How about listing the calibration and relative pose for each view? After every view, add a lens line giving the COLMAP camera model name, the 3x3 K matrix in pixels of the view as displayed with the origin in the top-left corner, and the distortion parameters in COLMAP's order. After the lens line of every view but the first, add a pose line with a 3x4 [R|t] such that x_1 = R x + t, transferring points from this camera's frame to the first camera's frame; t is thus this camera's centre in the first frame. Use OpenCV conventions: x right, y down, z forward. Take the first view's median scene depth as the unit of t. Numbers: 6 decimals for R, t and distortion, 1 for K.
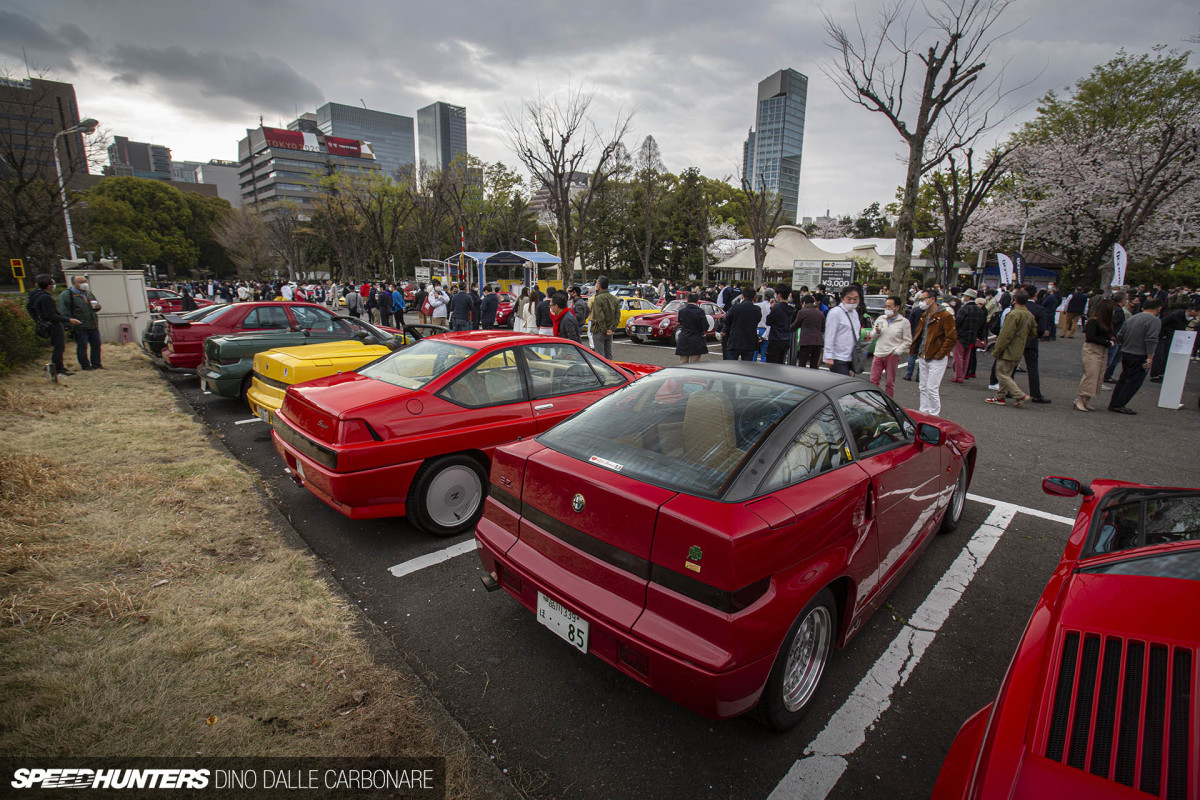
lens RADIAL K [[542.8, 0, 602.9], [0, 542.8, 391.8], [0, 0, 1]] dist [-0.045899, 0.014358]
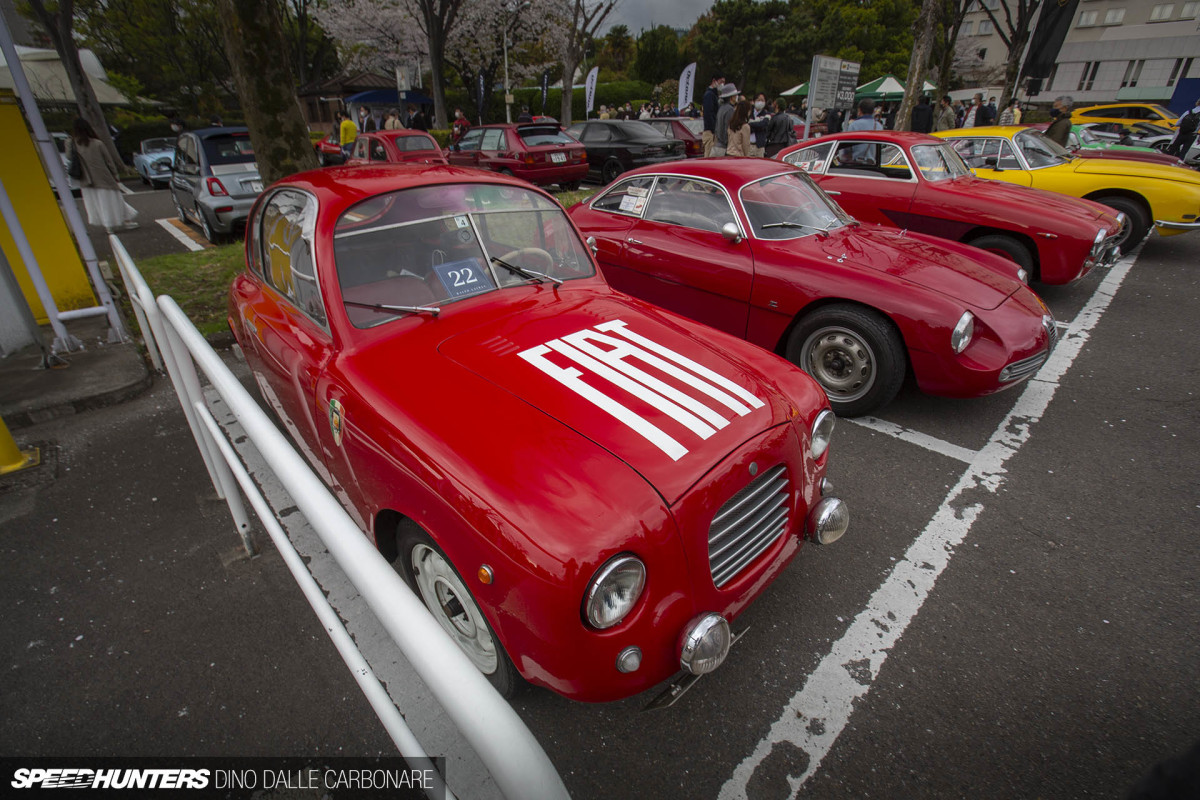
lens RADIAL K [[542.0, 0, 600.7], [0, 542.0, 393.0], [0, 0, 1]] dist [-0.054734, 0.017315]
pose [[0.006298, -0.467710, 0.883860, -0.070128], [0.223919, 0.862092, 0.454596, -0.043321], [-0.974587, 0.195050, 0.110158, 0.225674]]
